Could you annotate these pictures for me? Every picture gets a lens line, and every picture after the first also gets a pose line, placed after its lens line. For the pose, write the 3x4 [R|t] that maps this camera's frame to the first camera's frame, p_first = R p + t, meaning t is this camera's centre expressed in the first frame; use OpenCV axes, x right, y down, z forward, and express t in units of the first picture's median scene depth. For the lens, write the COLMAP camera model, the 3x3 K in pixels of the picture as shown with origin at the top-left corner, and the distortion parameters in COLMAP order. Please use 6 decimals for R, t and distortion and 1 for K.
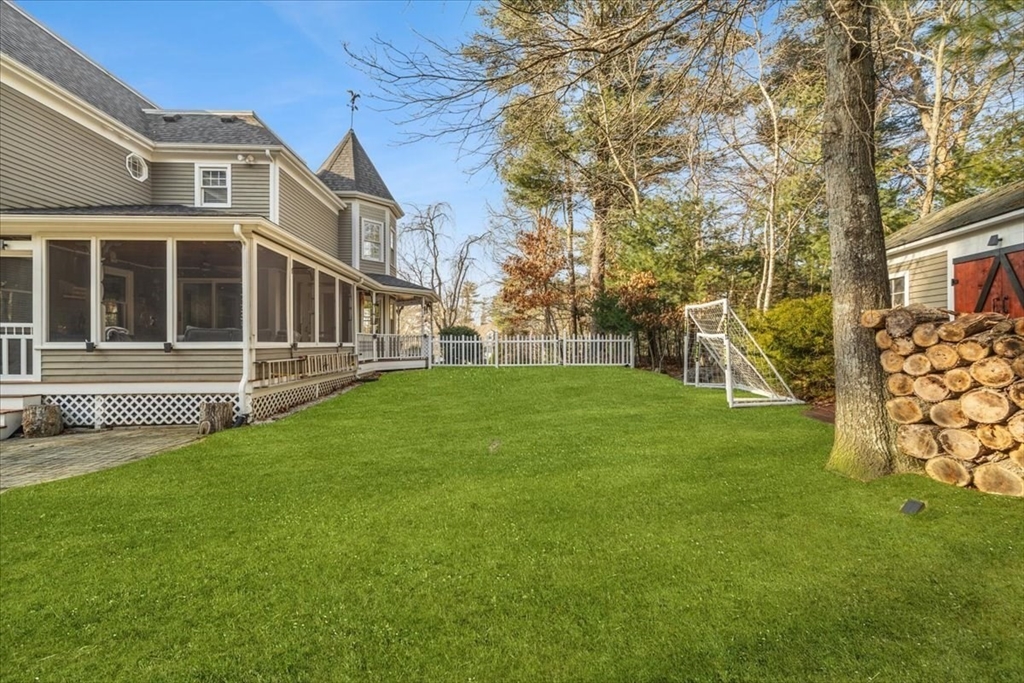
lens RADIAL K [[414.9, 0, 512.0], [0, 414.9, 341.5], [0, 0, 1]] dist [0.001250, 0.000125]
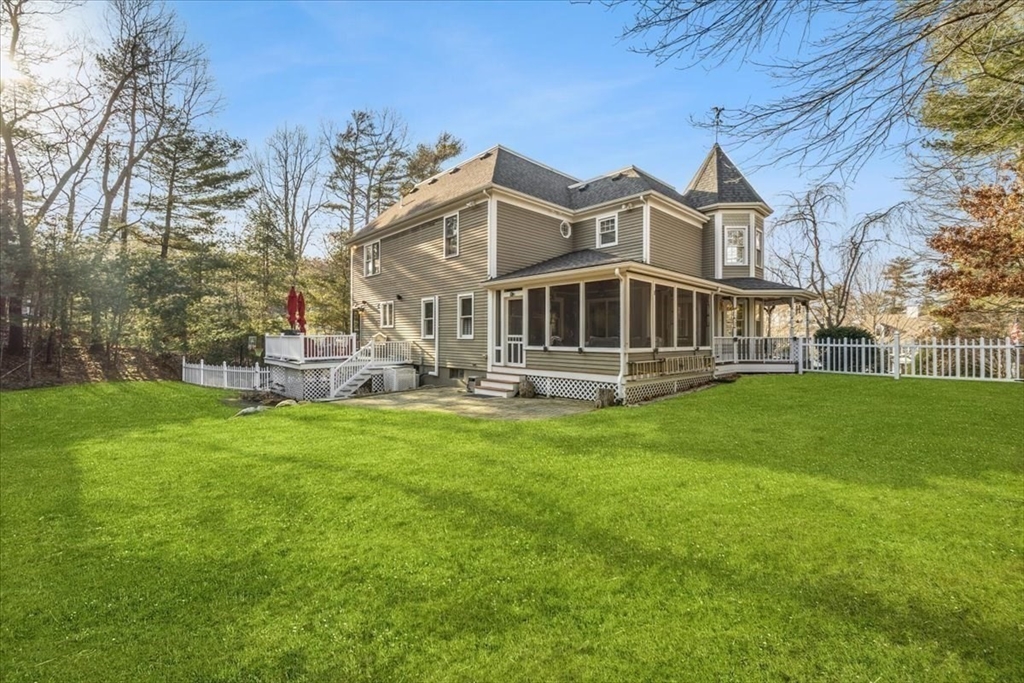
lens RADIAL K [[414.9, 0, 512.0], [0, 414.9, 341.5], [0, 0, 1]] dist [0.001250, 0.000125]
pose [[0.652847, 0.009704, -0.757428, 0.125222], [-0.001758, 0.999935, 0.011296, -0.023995], [0.757488, -0.006043, 0.652821, -0.143408]]
